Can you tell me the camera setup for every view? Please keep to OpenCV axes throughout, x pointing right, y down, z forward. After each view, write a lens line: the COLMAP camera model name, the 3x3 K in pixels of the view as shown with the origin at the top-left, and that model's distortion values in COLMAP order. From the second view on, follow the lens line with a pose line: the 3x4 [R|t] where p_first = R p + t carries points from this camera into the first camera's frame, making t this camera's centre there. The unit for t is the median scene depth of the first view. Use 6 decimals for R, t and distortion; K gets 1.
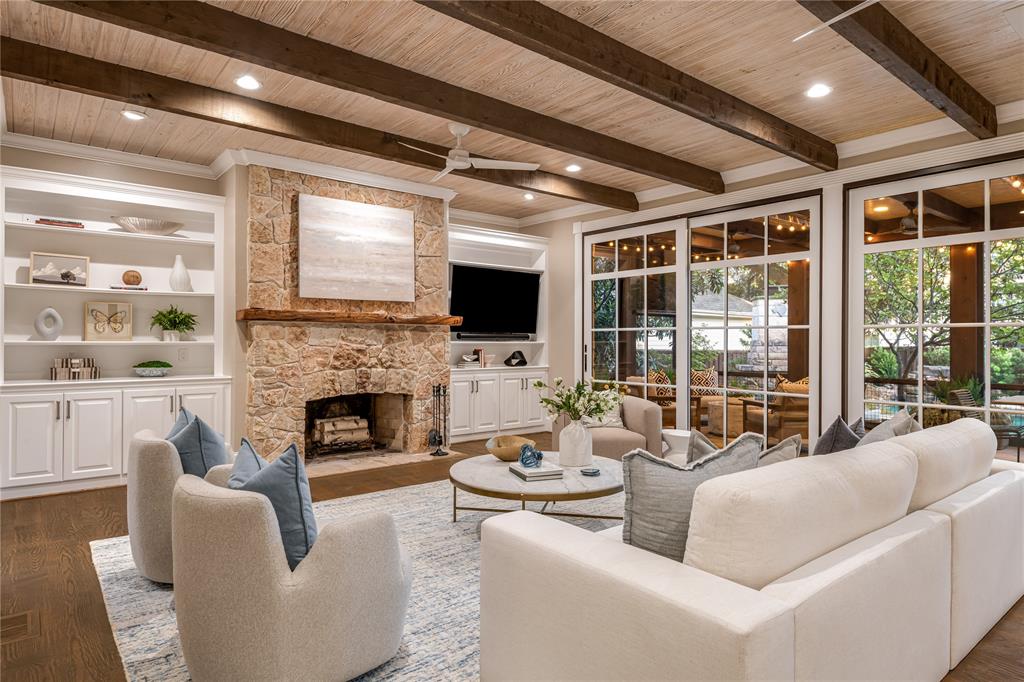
lens RADIAL K [[597.2, 0, 512.4], [0, 597.2, 340.4], [0, 0, 1]] dist [0.000819, 0.000706]
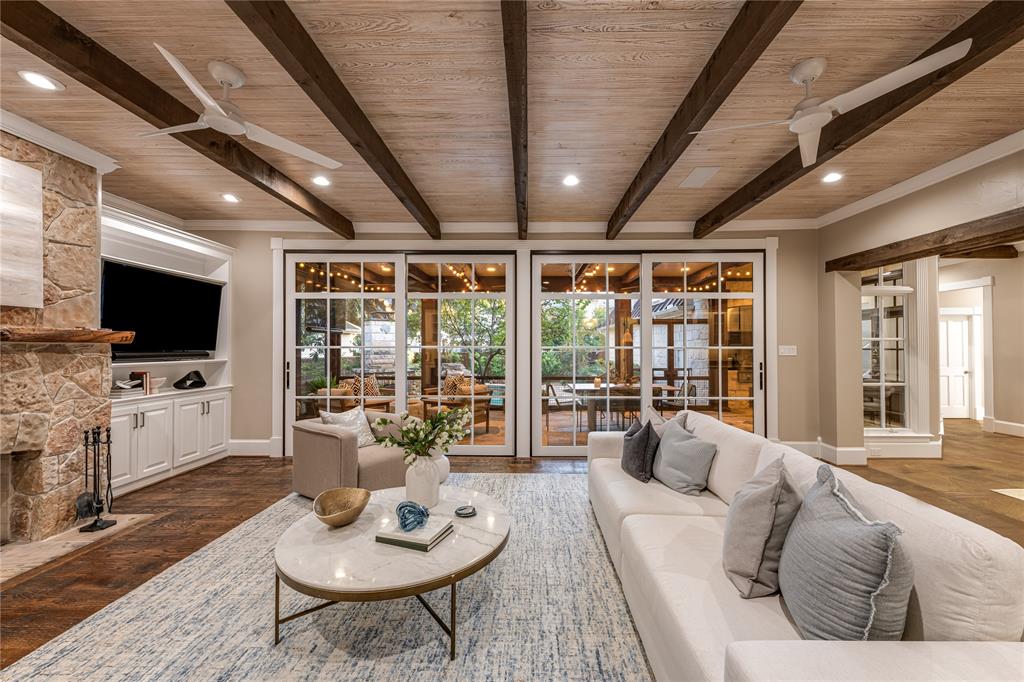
lens RADIAL K [[399.4, 0, 515.5], [0, 399.4, 341.1], [0, 0, 1]] dist [-0.011391, 0.000054]
pose [[0.622226, 0.005831, 0.782816, -0.171889], [0.002941, 0.999948, -0.009786, -0.021348], [-0.782832, 0.008391, 0.622176, 0.306861]]
